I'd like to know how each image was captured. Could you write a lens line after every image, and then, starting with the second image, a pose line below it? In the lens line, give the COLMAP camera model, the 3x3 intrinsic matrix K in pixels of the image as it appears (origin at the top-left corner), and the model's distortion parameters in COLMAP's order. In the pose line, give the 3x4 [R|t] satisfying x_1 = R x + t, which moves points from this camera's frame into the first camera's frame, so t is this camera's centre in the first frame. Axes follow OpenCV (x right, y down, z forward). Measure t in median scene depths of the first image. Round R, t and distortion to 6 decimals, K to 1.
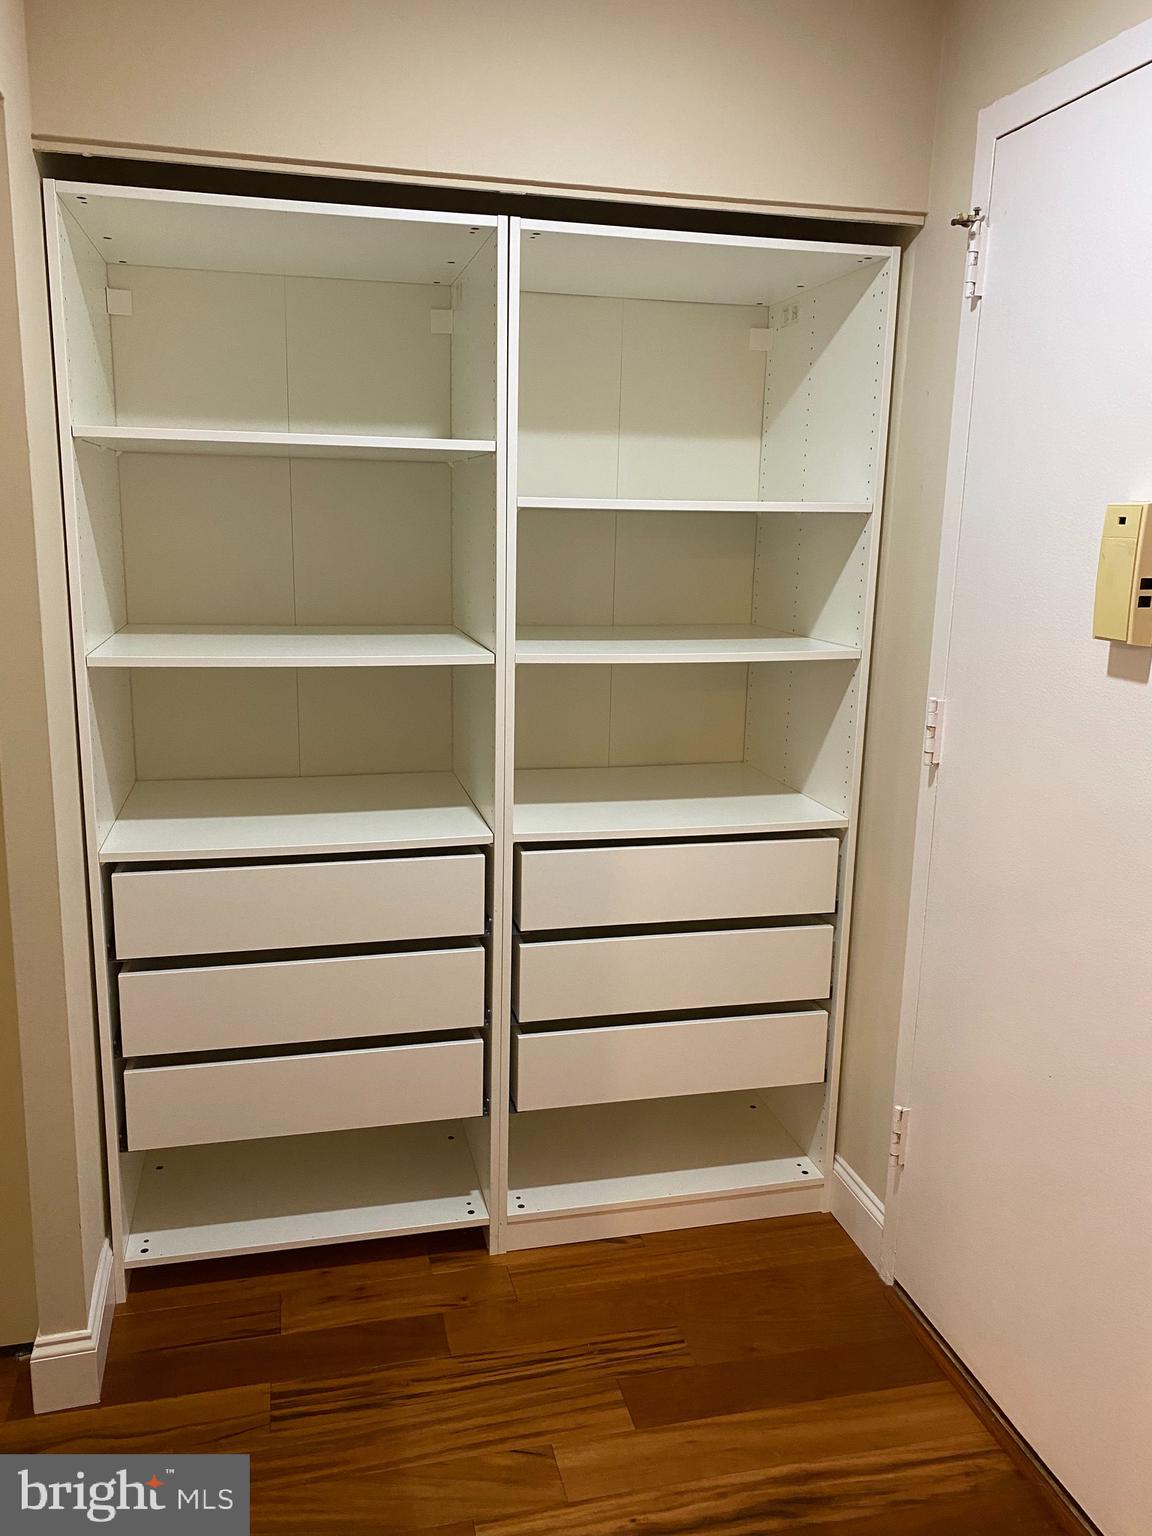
lens RADIAL K [[1171.1, 0, 570.4], [0, 1171.1, 769.8], [0, 0, 1]] dist [0.029062, -0.022469]
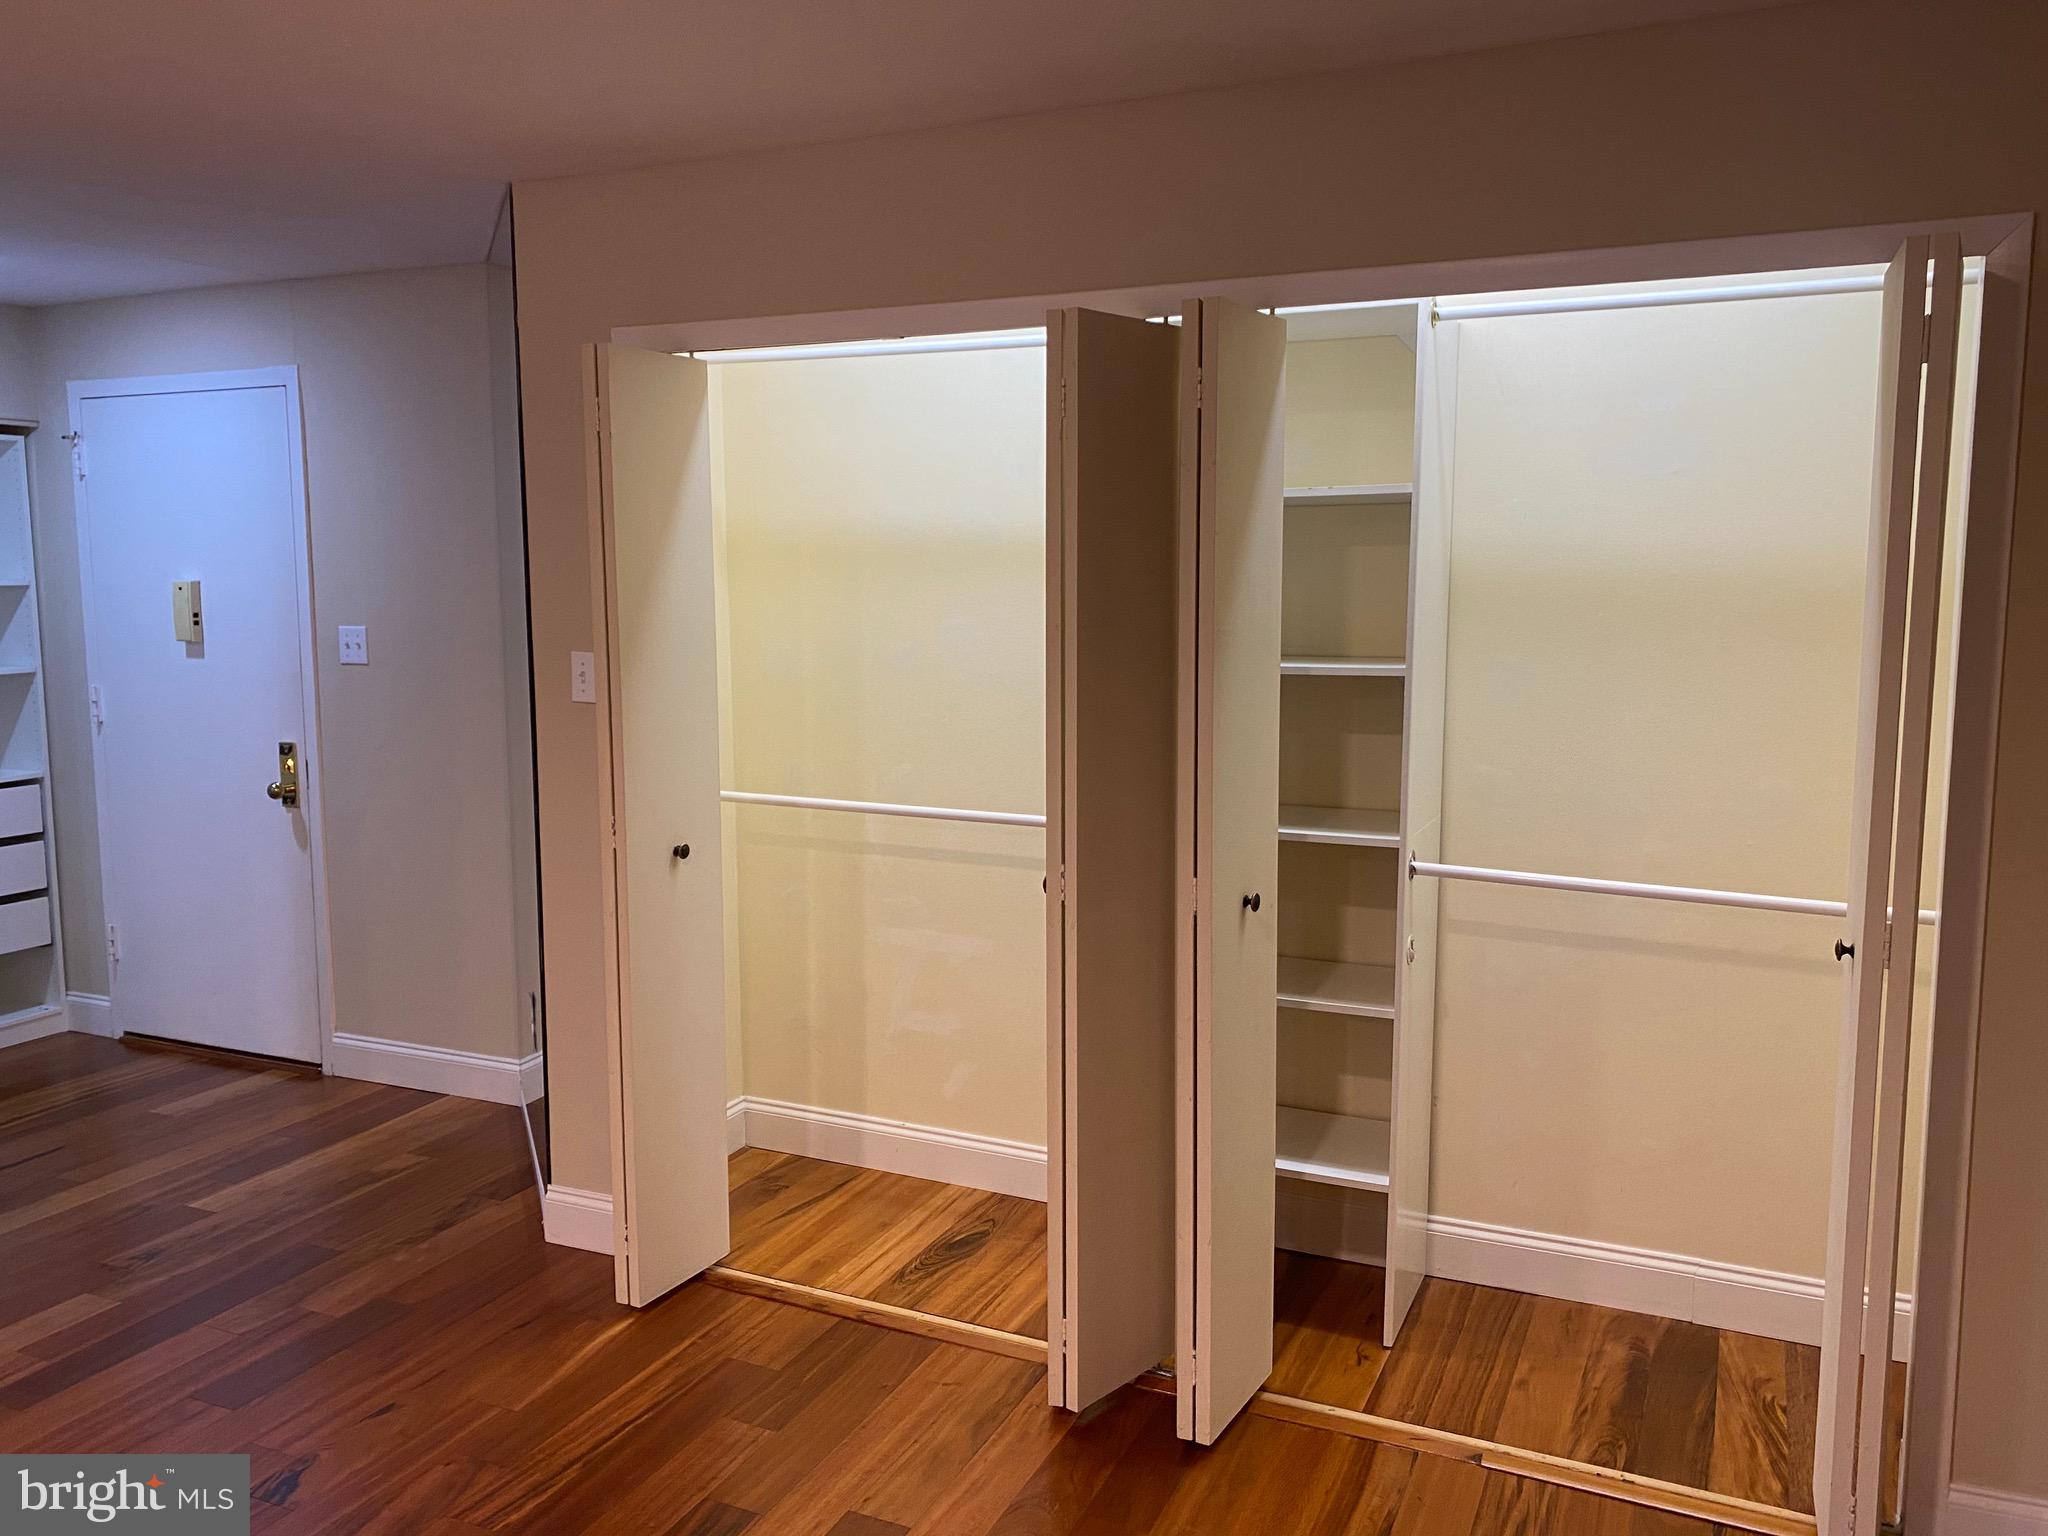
lens RADIAL K [[1561.5, 0, 1025.4], [0, 1561.5, 768.0], [0, 0, 1]] dist [0.029062, -0.022469]
pose [[0.632842, -0.106579, 0.766911, -0.641878], [0.179014, 0.983785, -0.011000, 0.341034], [-0.753303, 0.144249, 0.641660, -1.589386]]
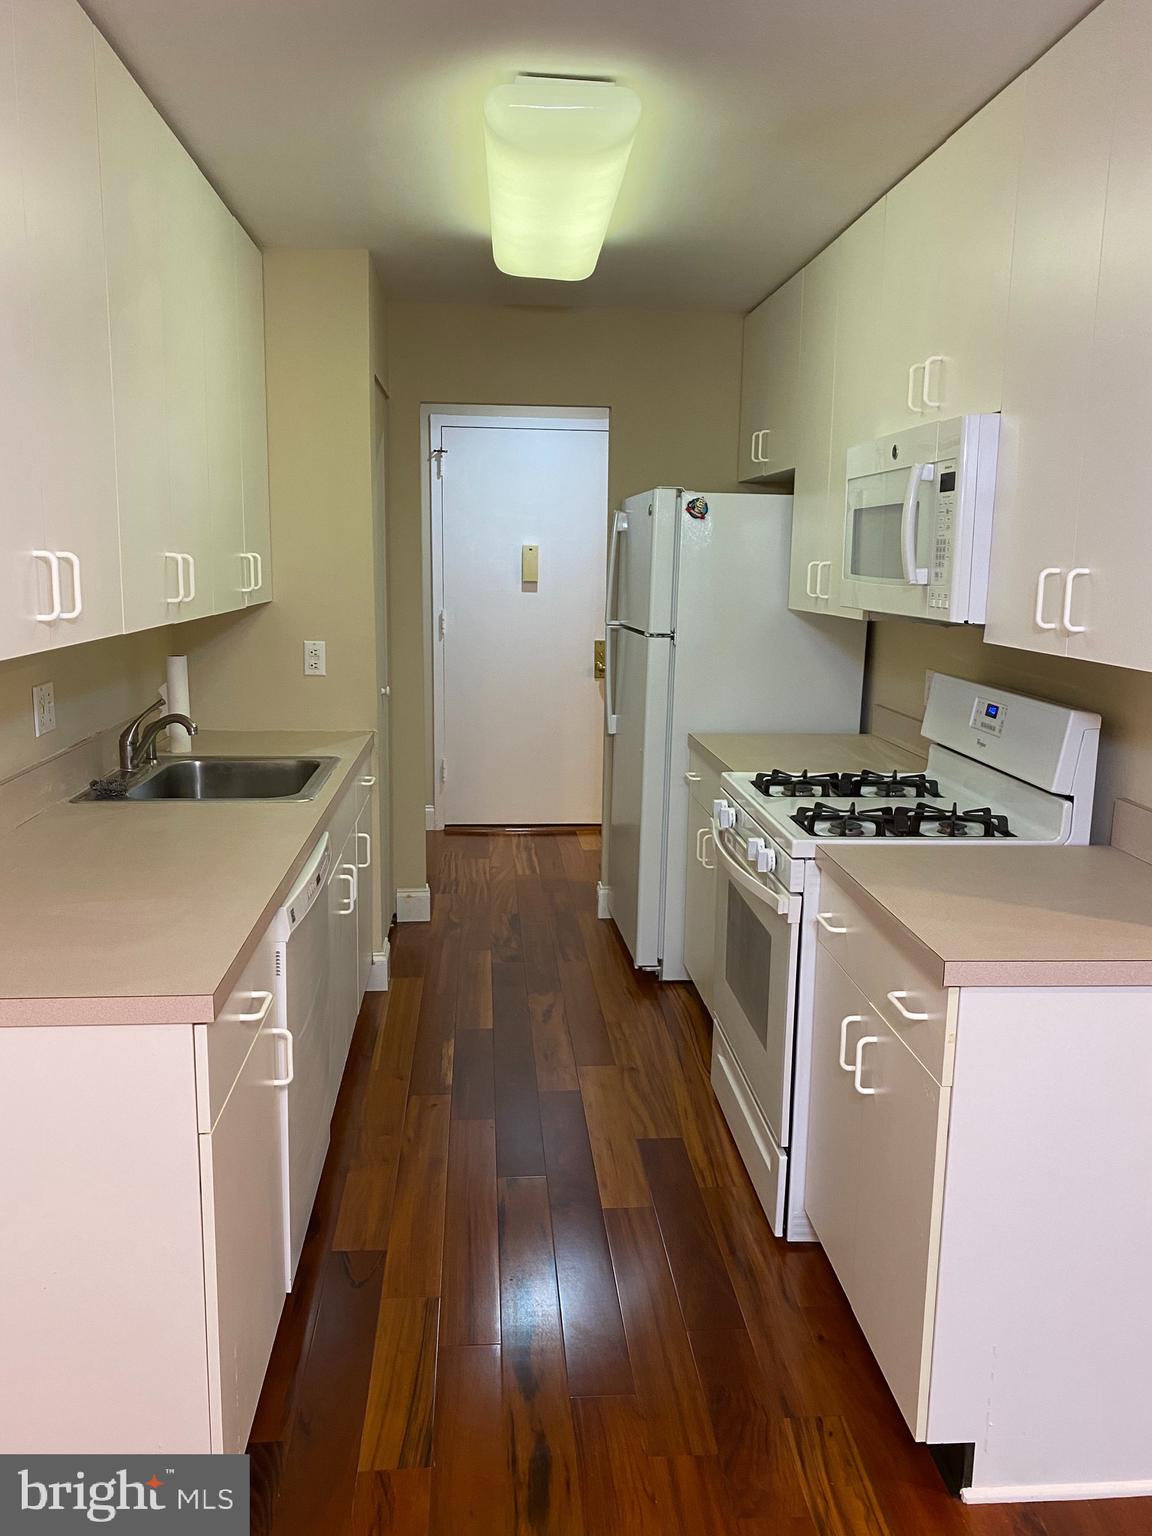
lens RADIAL K [[1171.1, 0, 574.0], [0, 1171.1, 767.8], [0, 0, 1]] dist [0.029062, -0.022469]
pose [[0.170327, -0.194418, 0.966018, -2.452930], [0.197373, 0.967207, 0.159857, -0.078610], [-0.965418, 0.163438, 0.203114, 0.154939]]
